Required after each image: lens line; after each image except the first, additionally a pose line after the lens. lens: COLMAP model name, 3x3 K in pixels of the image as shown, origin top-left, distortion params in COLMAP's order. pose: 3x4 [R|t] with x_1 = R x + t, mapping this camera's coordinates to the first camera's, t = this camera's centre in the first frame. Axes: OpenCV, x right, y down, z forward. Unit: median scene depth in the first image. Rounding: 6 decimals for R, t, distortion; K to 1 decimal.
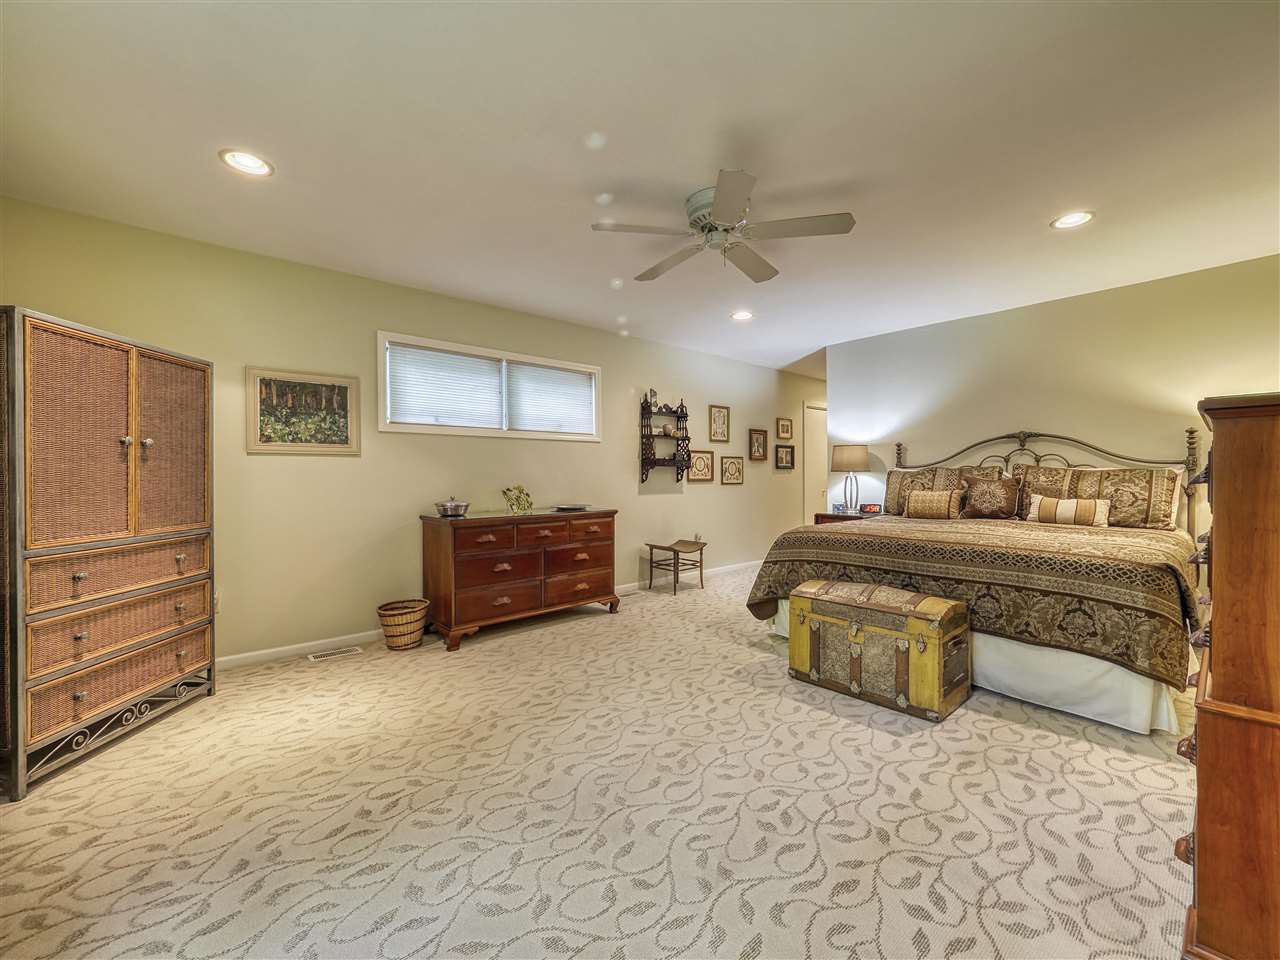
lens RADIAL K [[528.4, 0, 636.9], [0, 528.4, 480.4], [0, 0, 1]] dist [-0.001378, -0.000073]
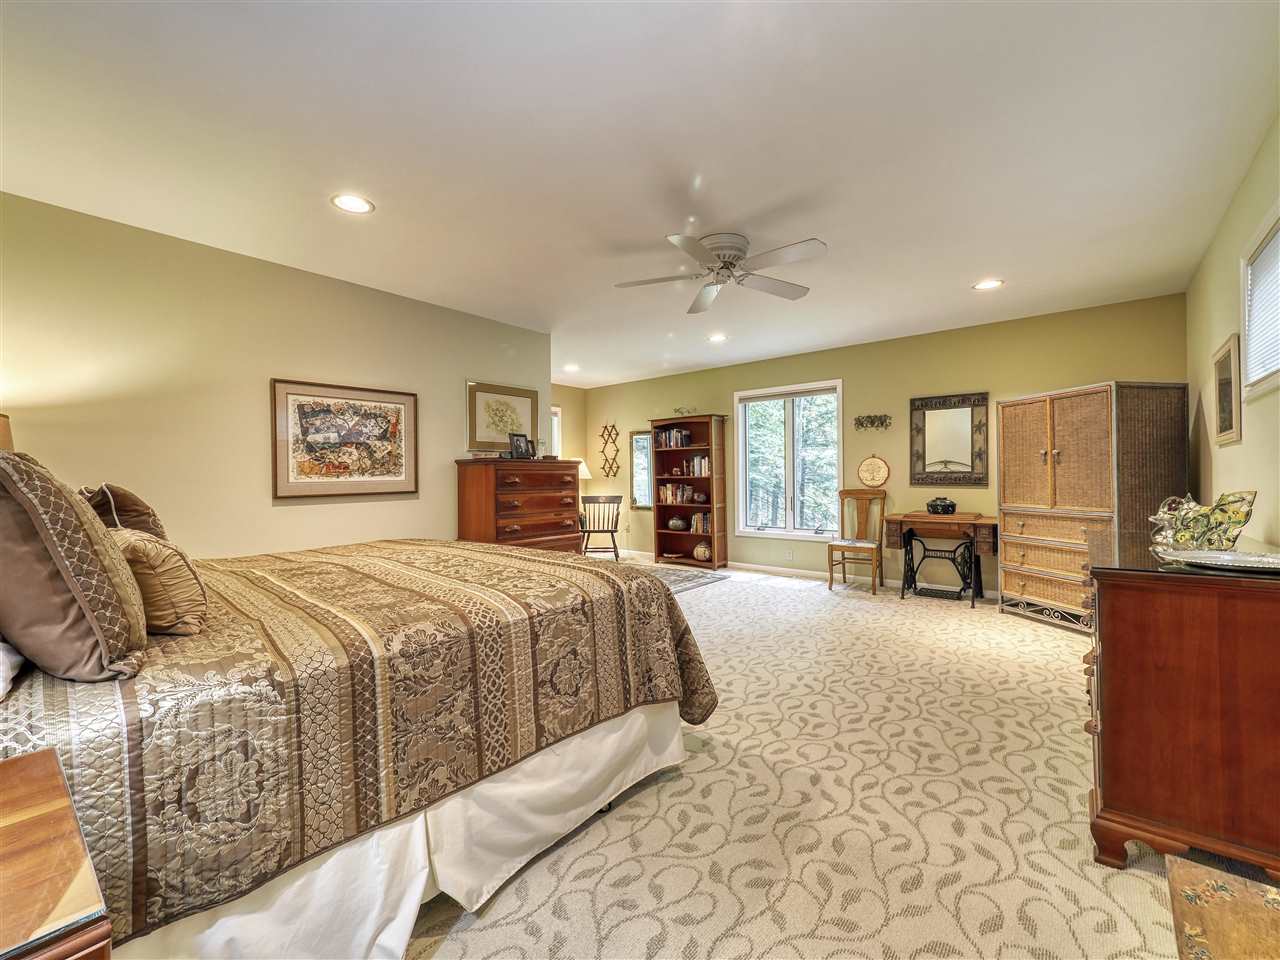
lens RADIAL K [[528.4, 0, 641.6], [0, 528.4, 477.8], [0, 0, 1]] dist [-0.001378, -0.000073]
pose [[-0.988024, 0.008211, -0.154079, 0.564093], [0.007595, 0.999961, 0.004590, -0.009620], [0.154110, 0.003365, -0.988048, 2.338443]]
